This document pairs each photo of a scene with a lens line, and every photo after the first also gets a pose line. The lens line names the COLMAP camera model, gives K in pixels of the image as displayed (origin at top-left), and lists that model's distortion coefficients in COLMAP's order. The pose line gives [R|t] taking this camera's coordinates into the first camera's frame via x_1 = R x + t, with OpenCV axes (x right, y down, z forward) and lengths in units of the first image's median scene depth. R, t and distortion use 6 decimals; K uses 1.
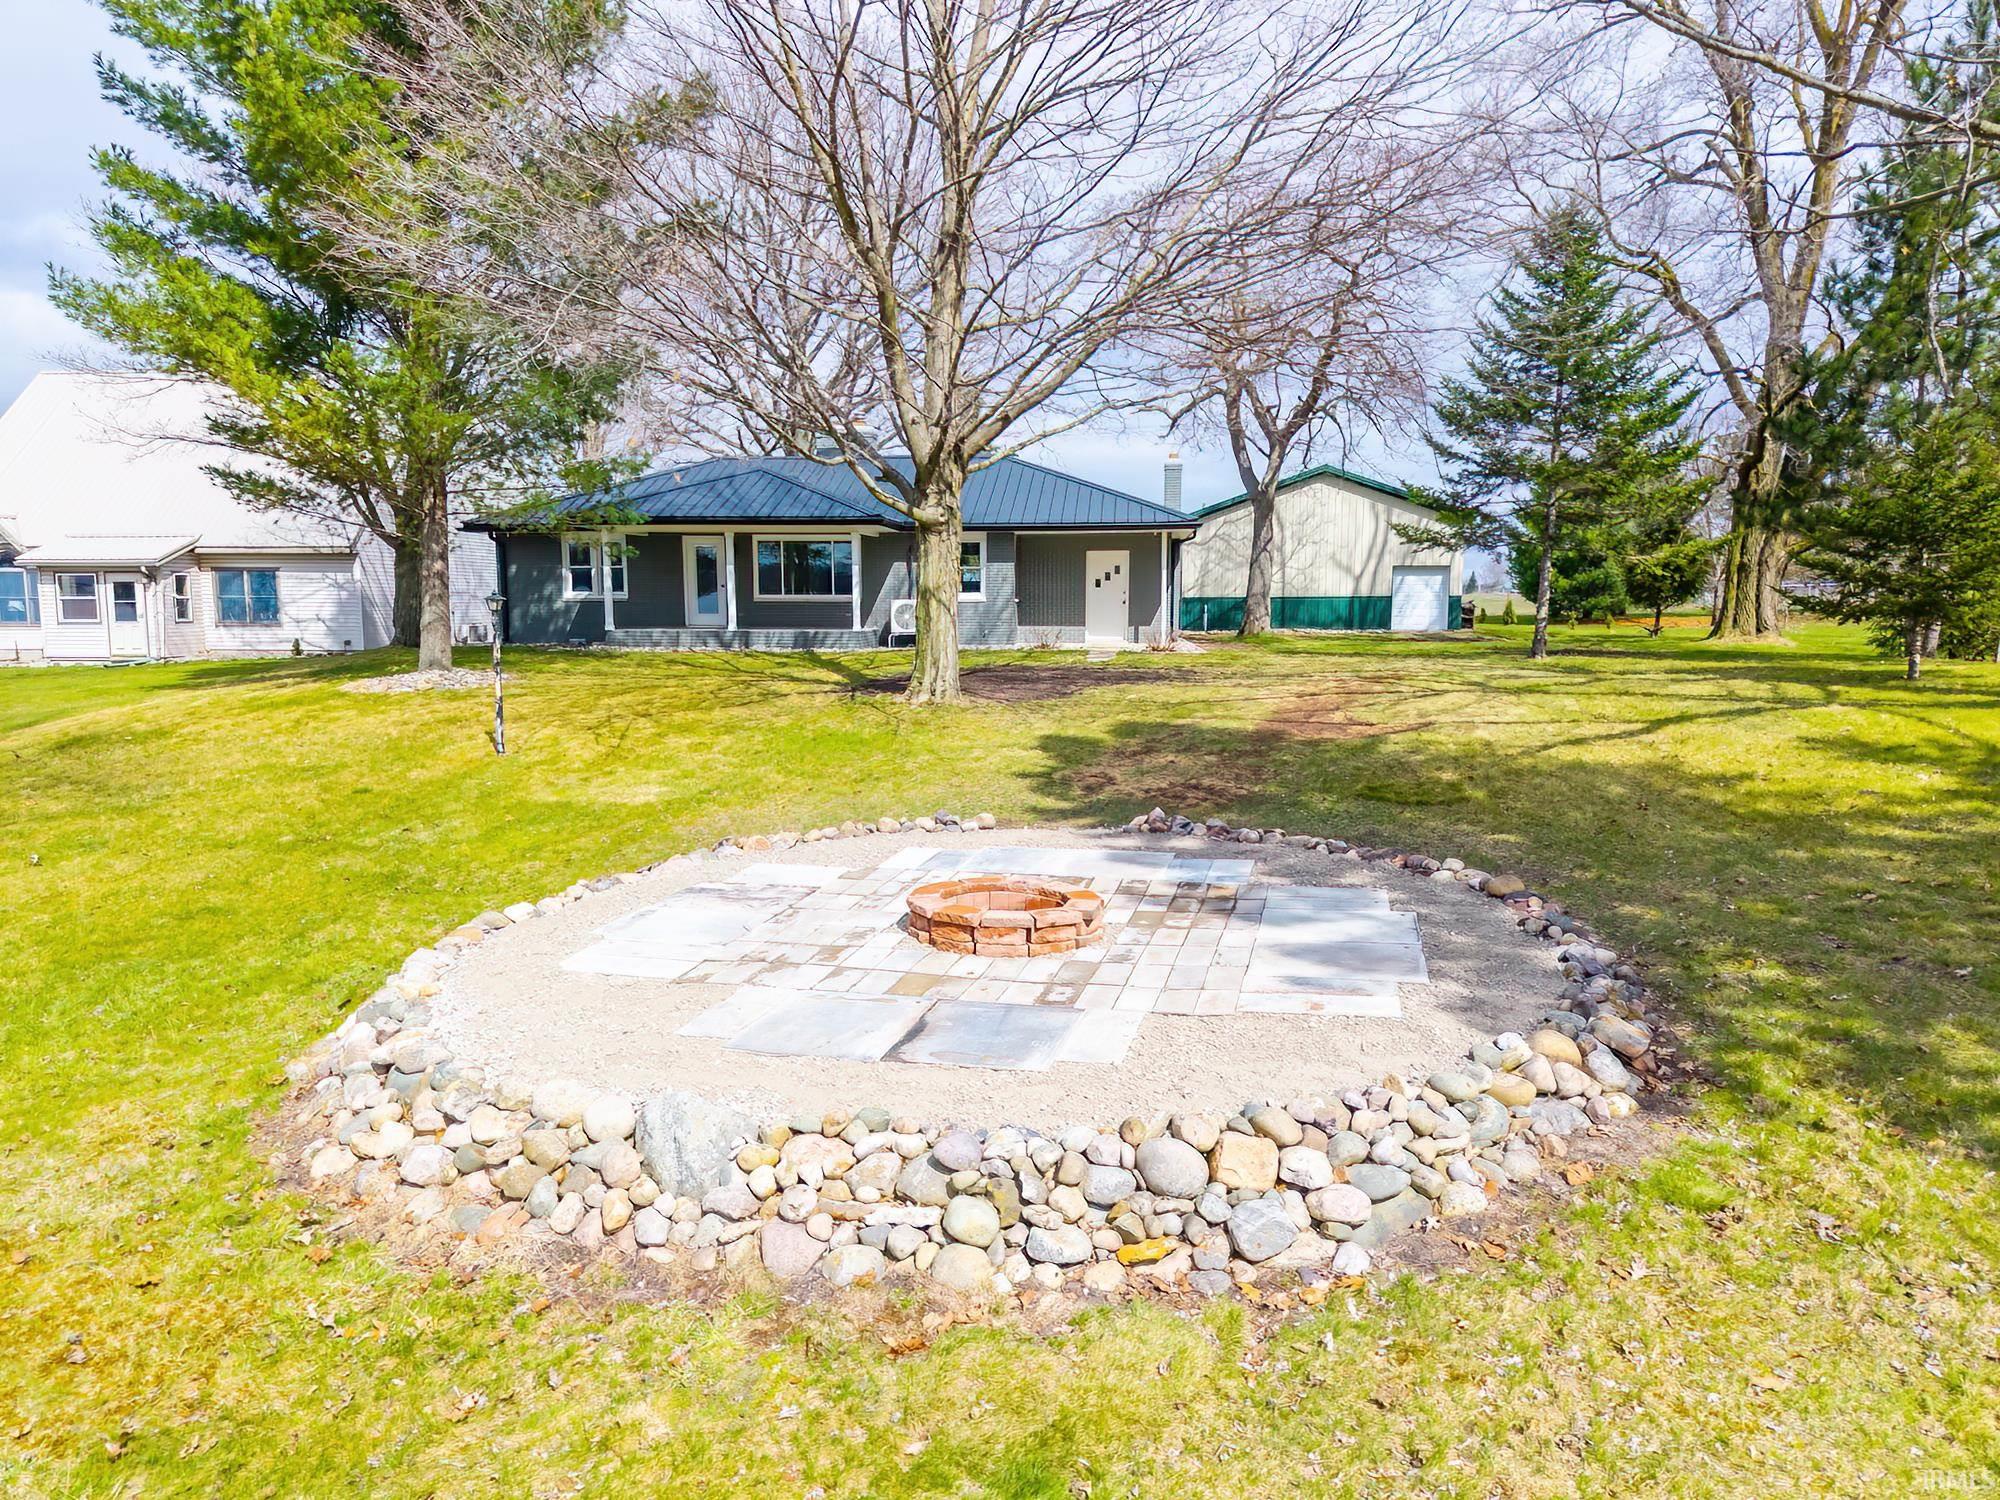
lens RADIAL K [[1401.4, 0, 1000.0], [0, 1401.4, 750.0], [0, 0, 1]] dist [0.030238, 0.000088]
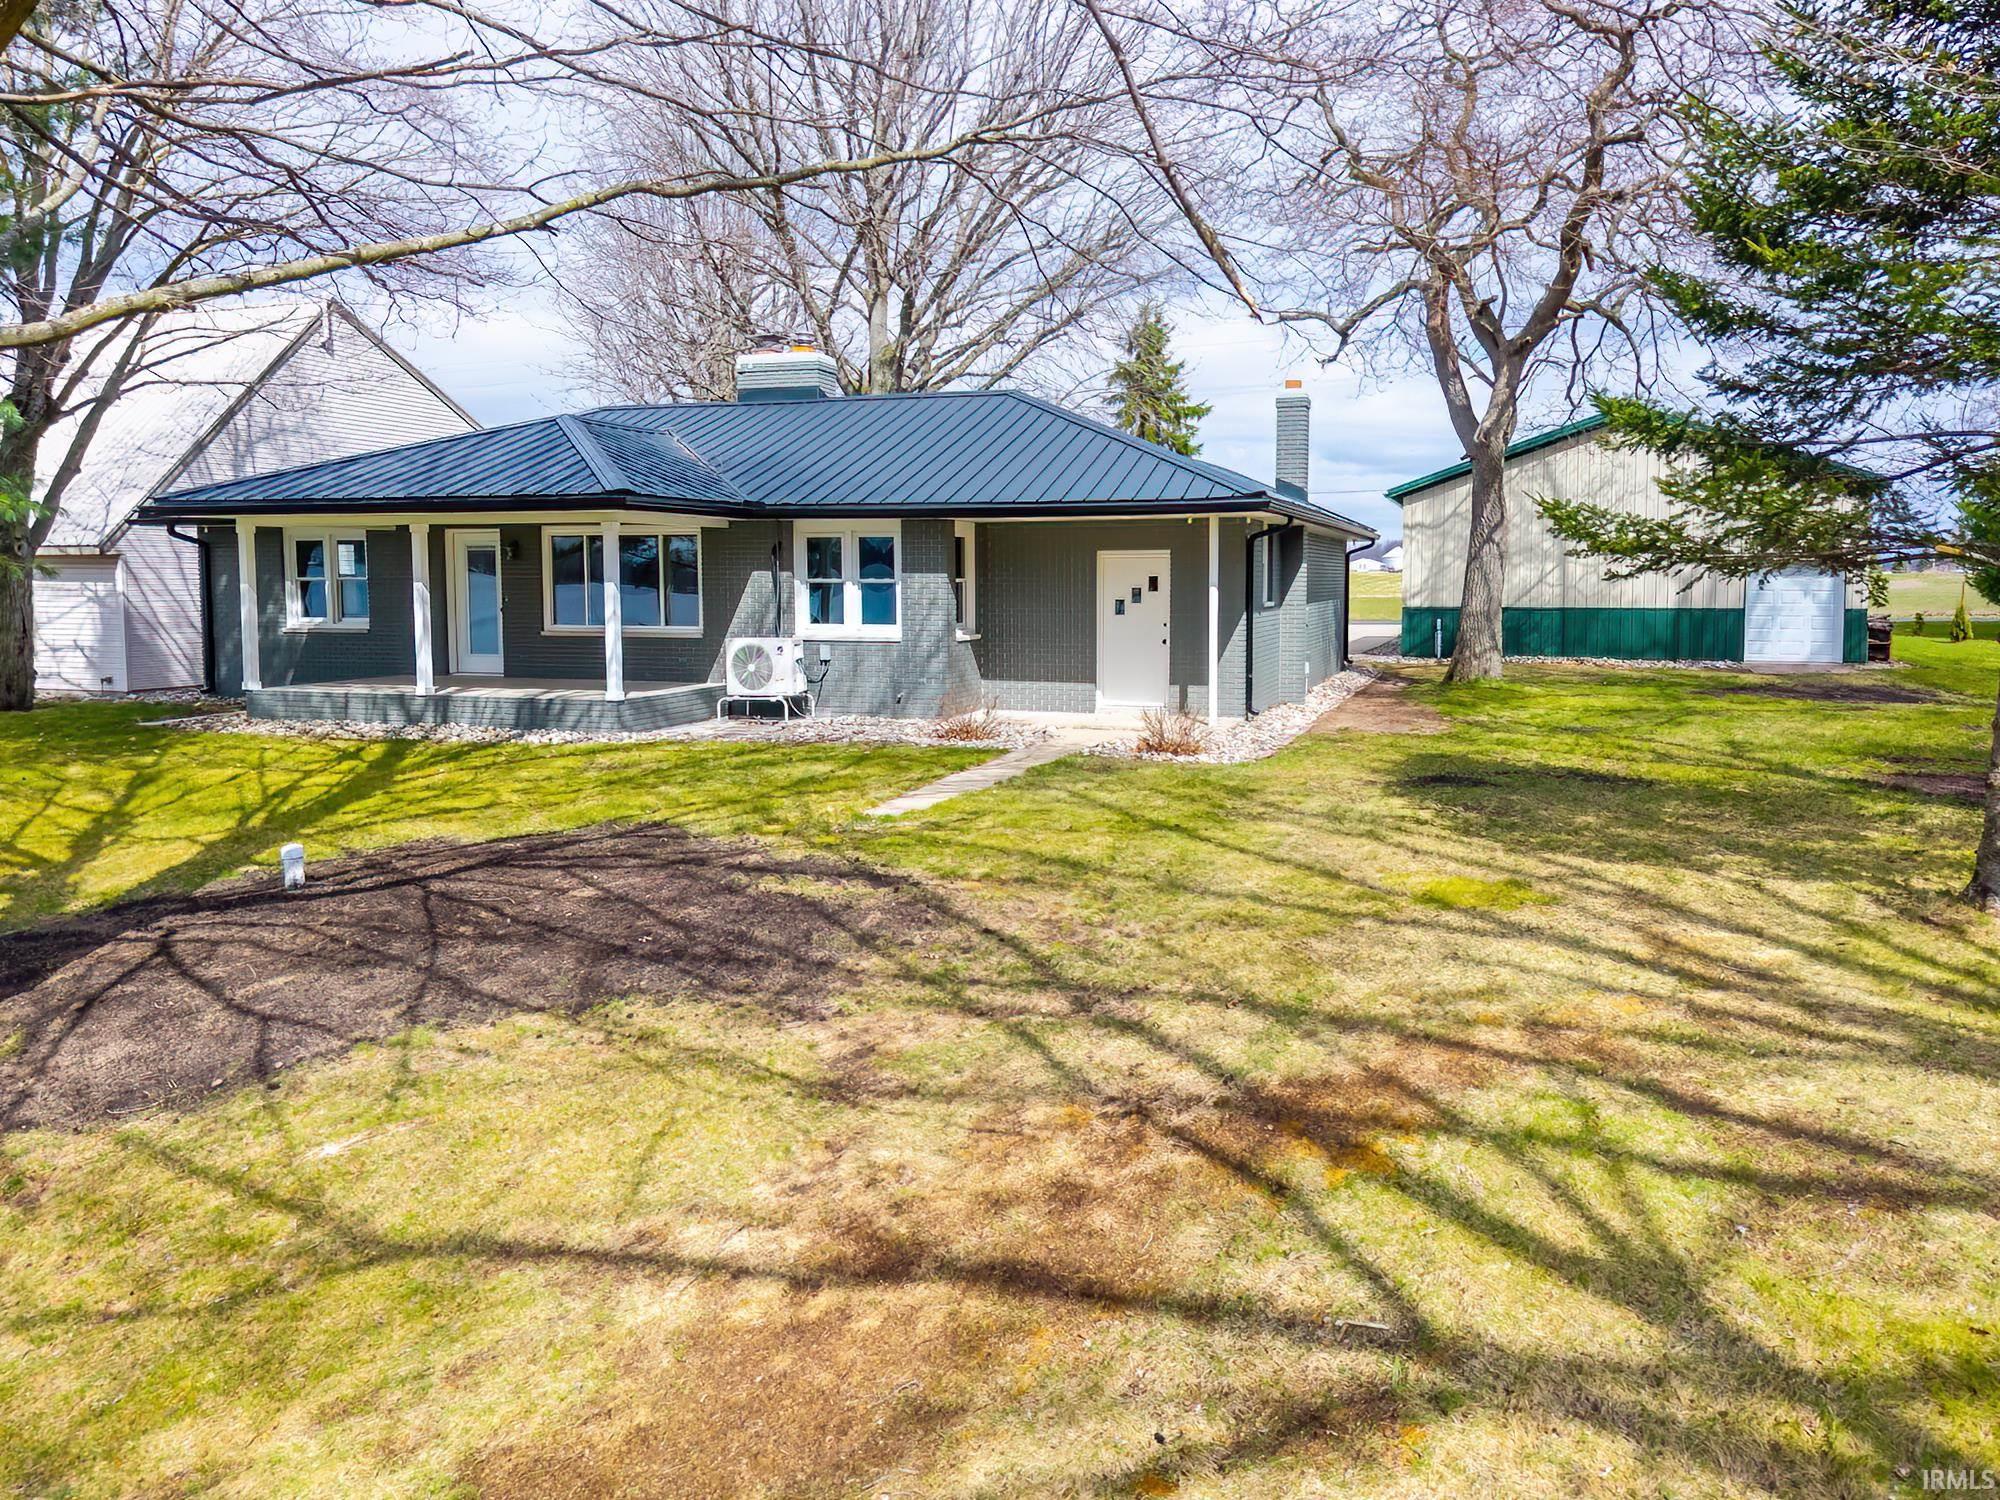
lens RADIAL K [[1470.3, 0, 1001.2], [0, 1470.3, 663.3], [0, 0, 1]] dist [0.003370, -0.000131]
pose [[0.971961, 0.015625, -0.234622, 0.149998], [-0.026733, 0.998663, -0.044241, -0.063804], [0.233617, 0.049273, 0.971079, 0.385637]]
